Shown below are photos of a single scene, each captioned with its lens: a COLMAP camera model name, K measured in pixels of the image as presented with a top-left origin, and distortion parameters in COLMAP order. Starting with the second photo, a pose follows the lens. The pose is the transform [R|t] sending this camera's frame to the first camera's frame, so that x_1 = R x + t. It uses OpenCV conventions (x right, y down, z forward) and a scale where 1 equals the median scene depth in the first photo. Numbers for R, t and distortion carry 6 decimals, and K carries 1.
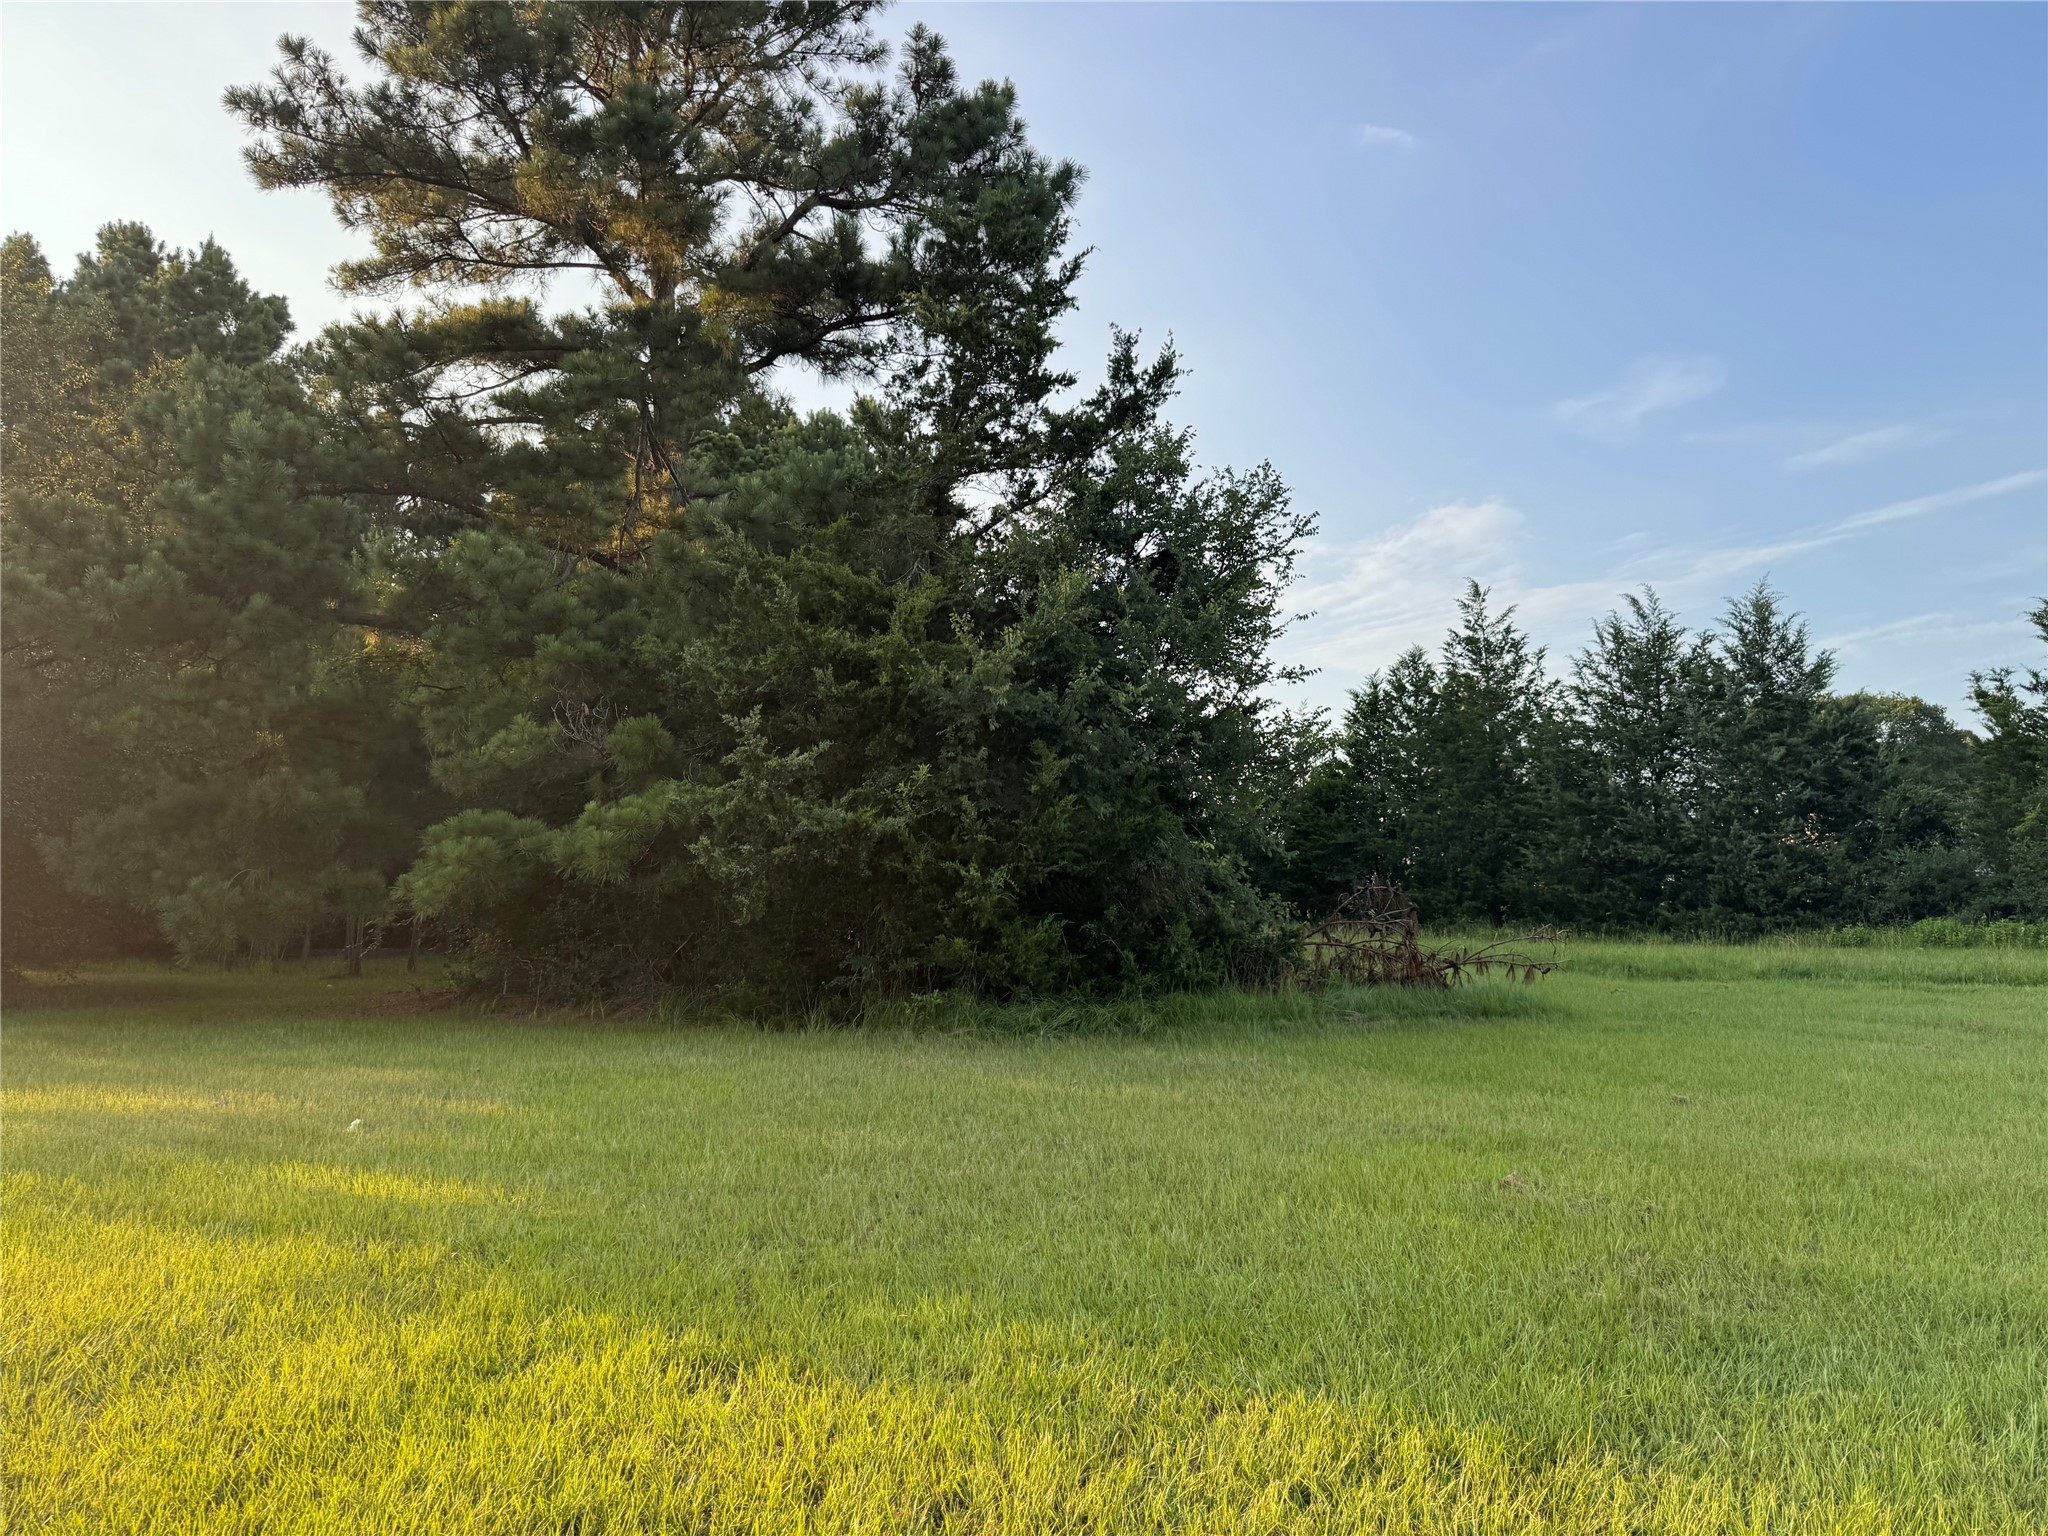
lens RADIAL K [[1423.3, 0, 1024.0], [0, 1423.3, 768.0], [0, 0, 1]] dist [-0.004467, -0.031901]
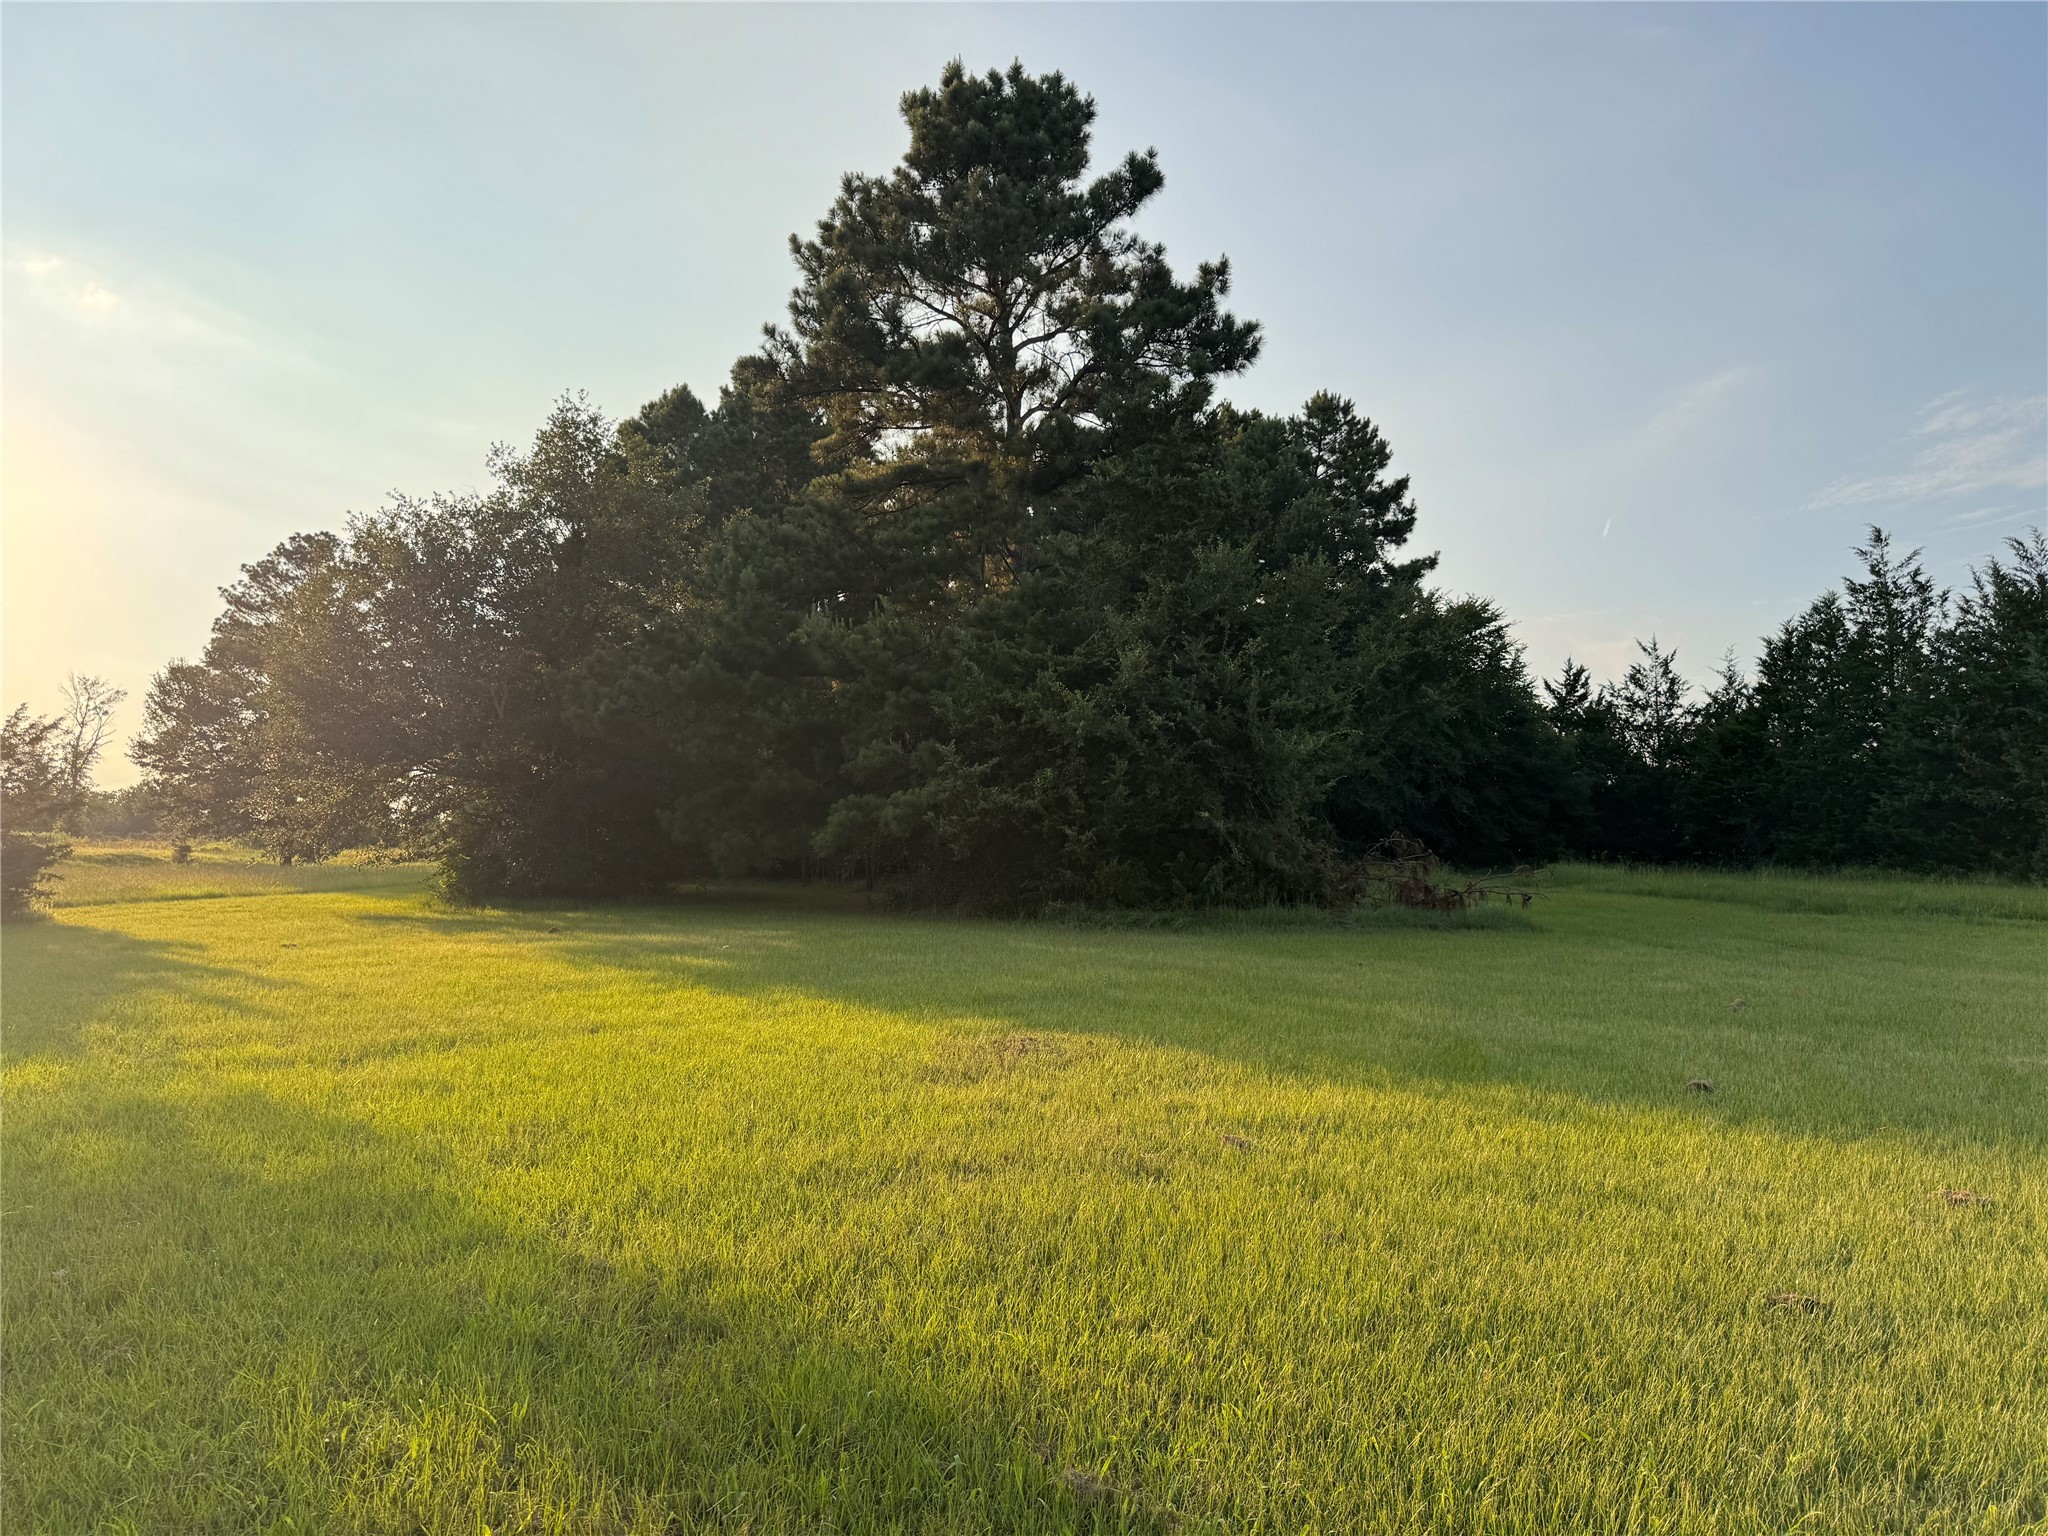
lens RADIAL K [[1423.3, 0, 1024.0], [0, 1423.3, 768.0], [0, 0, 1]] dist [-0.004467, -0.031901]
pose [[0.903879, -0.017904, -0.427414, 0.512840], [0.038179, 0.998513, 0.038911, -0.058417], [0.426082, -0.051489, 0.903218, -0.460069]]
